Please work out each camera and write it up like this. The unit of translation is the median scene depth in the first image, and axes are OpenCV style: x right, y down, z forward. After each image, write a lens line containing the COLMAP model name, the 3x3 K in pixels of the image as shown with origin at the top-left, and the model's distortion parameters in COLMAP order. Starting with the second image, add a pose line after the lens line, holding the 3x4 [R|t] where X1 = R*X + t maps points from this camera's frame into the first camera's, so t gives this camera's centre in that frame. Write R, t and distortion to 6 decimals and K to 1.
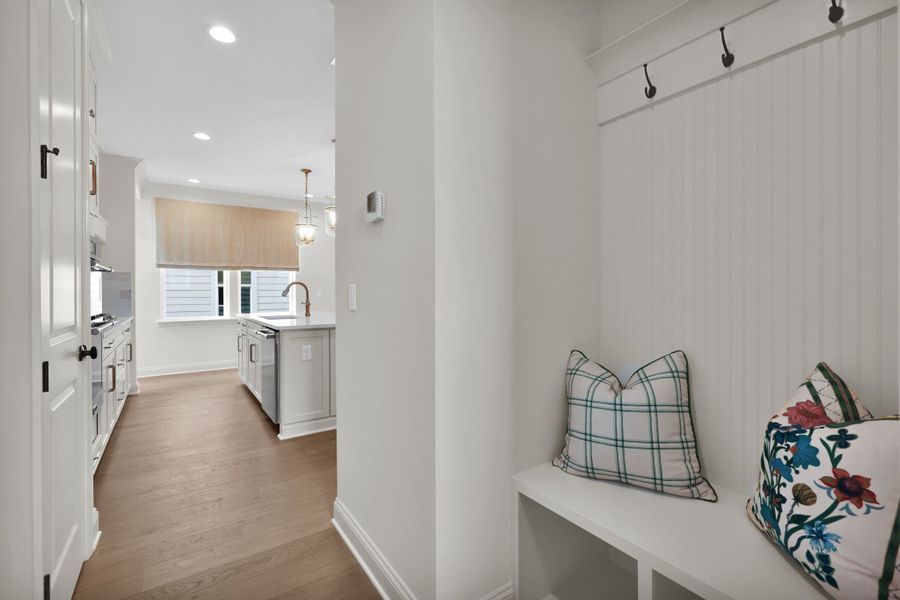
lens RADIAL K [[393.3, 0, 456.1], [0, 393.3, 295.8], [0, 0, 1]] dist [-0.023167, -0.000573]
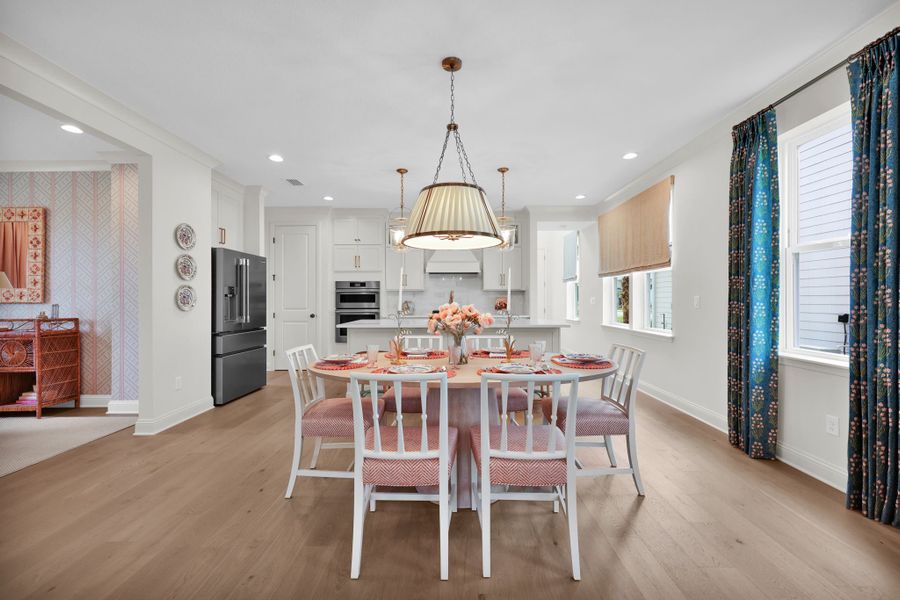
lens RADIAL K [[369.9, 0, 442.9], [0, 369.9, 294.7], [0, 0, 1]] dist [-0.000041, 0.000642]
pose [[-0.609141, -0.006146, -0.793038, 0.370087], [-0.003810, 0.999981, -0.004823, -0.014367], [0.793053, 0.000084, -0.609153, 1.296345]]
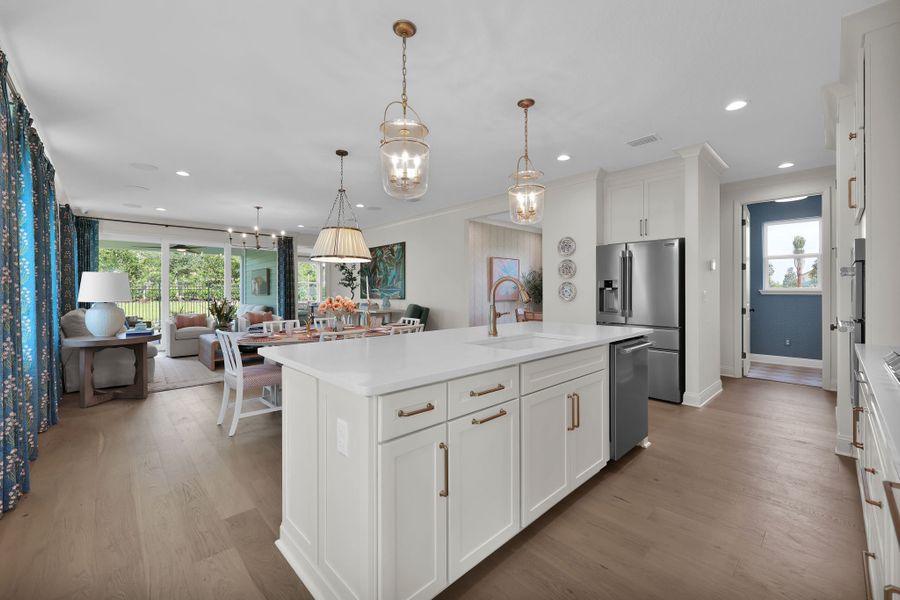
lens RADIAL K [[369.9, 0, 451.6], [0, 369.9, 290.2], [0, 0, 1]] dist [-0.000041, 0.000642]
pose [[-0.117430, 0.007183, 0.993055, -0.745170], [0.012562, 0.999905, -0.005747, -0.012166], [-0.993002, 0.011800, -0.117509, 0.906329]]
